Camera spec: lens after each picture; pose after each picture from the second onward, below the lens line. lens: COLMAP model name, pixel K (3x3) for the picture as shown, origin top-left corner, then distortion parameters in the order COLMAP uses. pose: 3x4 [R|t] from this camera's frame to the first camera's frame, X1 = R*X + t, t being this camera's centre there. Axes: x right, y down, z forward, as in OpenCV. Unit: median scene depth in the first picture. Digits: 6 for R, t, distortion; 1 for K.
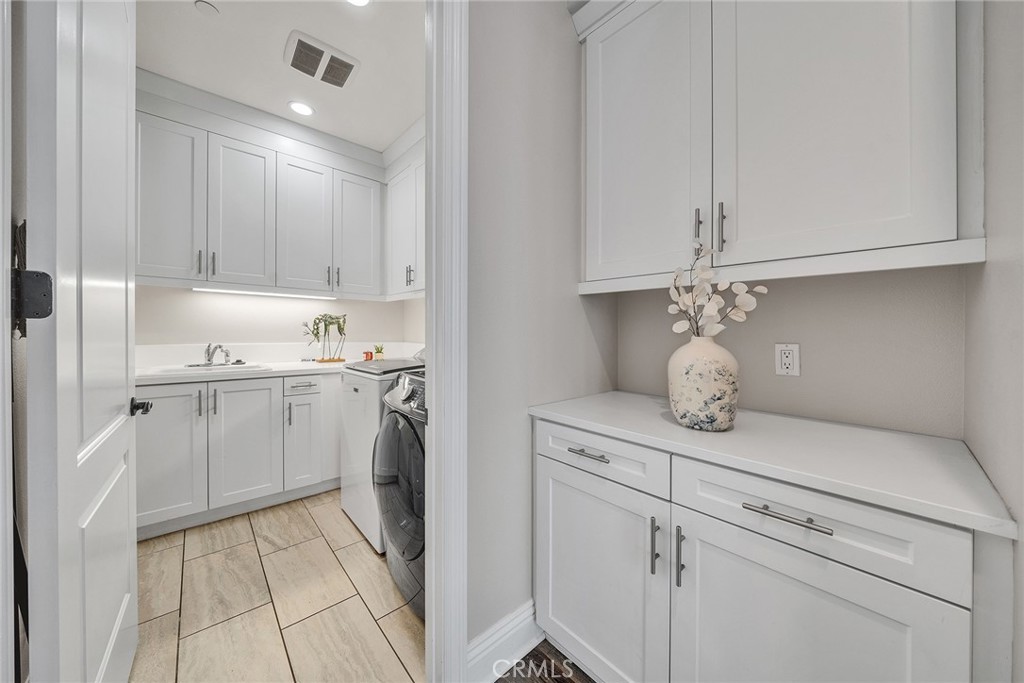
lens RADIAL K [[347.5, 0, 509.9], [0, 347.5, 336.7], [0, 0, 1]] dist [-0.002601, -0.000227]
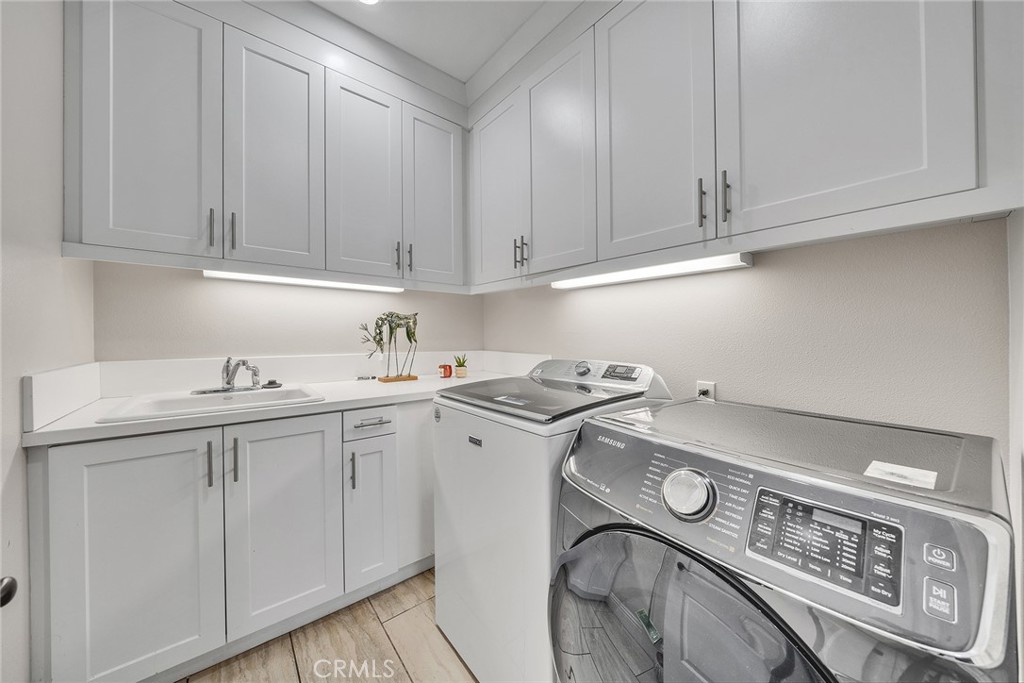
lens RADIAL K [[347.5, 0, 515.0], [0, 347.5, 340.3], [0, 0, 1]] dist [-0.002601, -0.000227]
pose [[0.999104, -0.006677, -0.041801, -0.302084], [0.006725, 0.999977, 0.001007, -0.009201], [0.041793, -0.001287, 0.999125, 0.372286]]
